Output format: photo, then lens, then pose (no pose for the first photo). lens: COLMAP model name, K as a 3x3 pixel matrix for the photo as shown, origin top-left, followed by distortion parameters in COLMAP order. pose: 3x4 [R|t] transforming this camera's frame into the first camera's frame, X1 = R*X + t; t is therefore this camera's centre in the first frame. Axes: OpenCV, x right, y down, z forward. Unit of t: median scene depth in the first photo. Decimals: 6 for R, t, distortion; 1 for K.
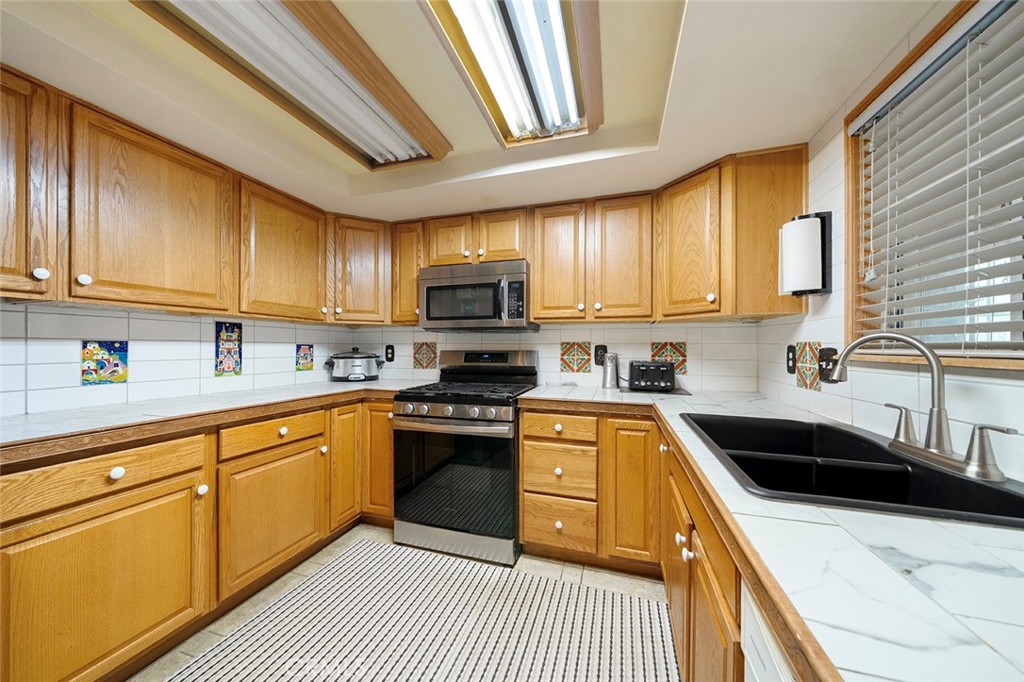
lens RADIAL K [[357.9, 0, 498.7], [0, 357.9, 346.1], [0, 0, 1]] dist [-0.003263, -0.000486]
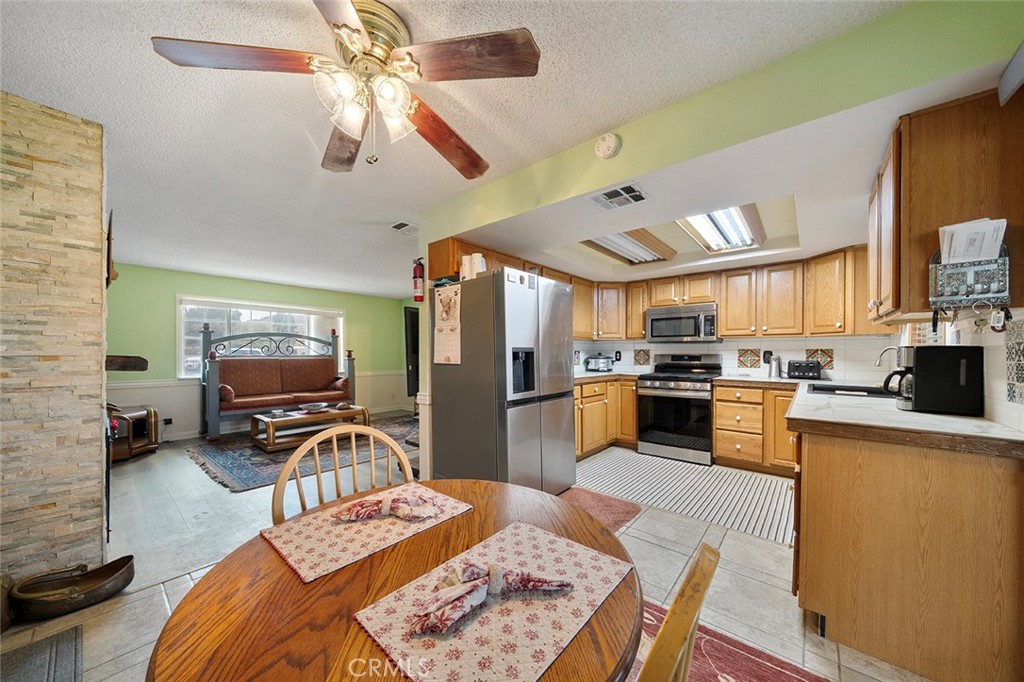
lens RADIAL K [[357.9, 0, 499.5], [0, 357.9, 354.6], [0, 0, 1]] dist [-0.003263, -0.000486]
pose [[0.923048, 0.000649, -0.384685, -0.237516], [0.002829, 0.999960, 0.008475, -0.003429], [0.384675, -0.008911, 0.923009, -1.072312]]
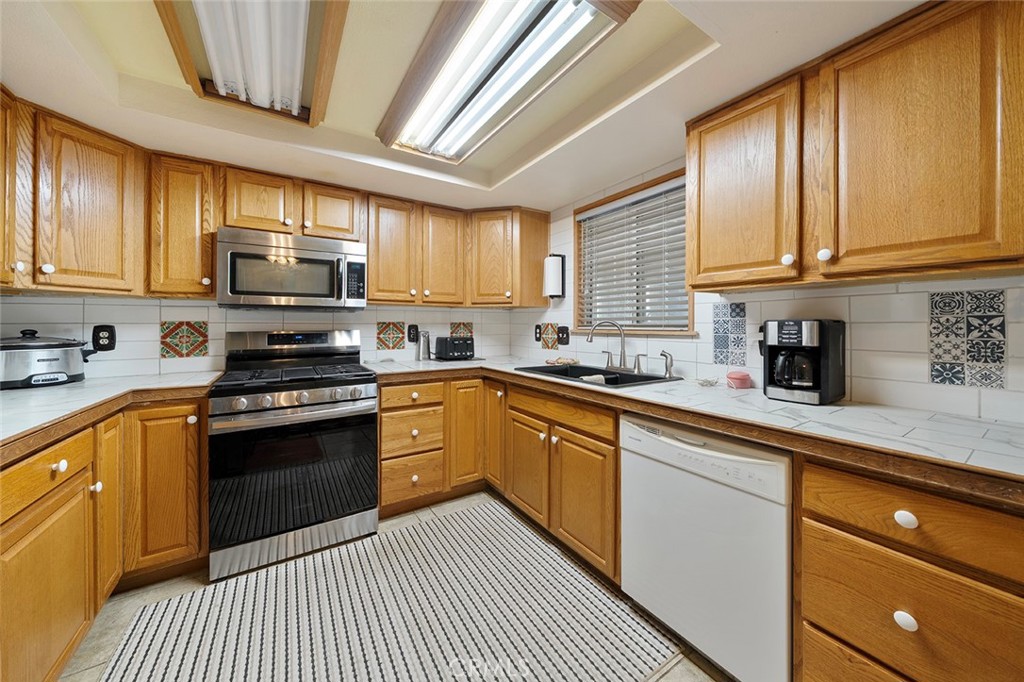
lens RADIAL K [[357.9, 0, 520.7], [0, 357.9, 324.2], [0, 0, 1]] dist [-0.003263, -0.000486]
pose [[0.619405, -0.001923, 0.785069, -0.476060], [0.001368, 0.999998, 0.001370, -0.006483], [-0.785070, 0.000225, 0.619407, -0.000878]]
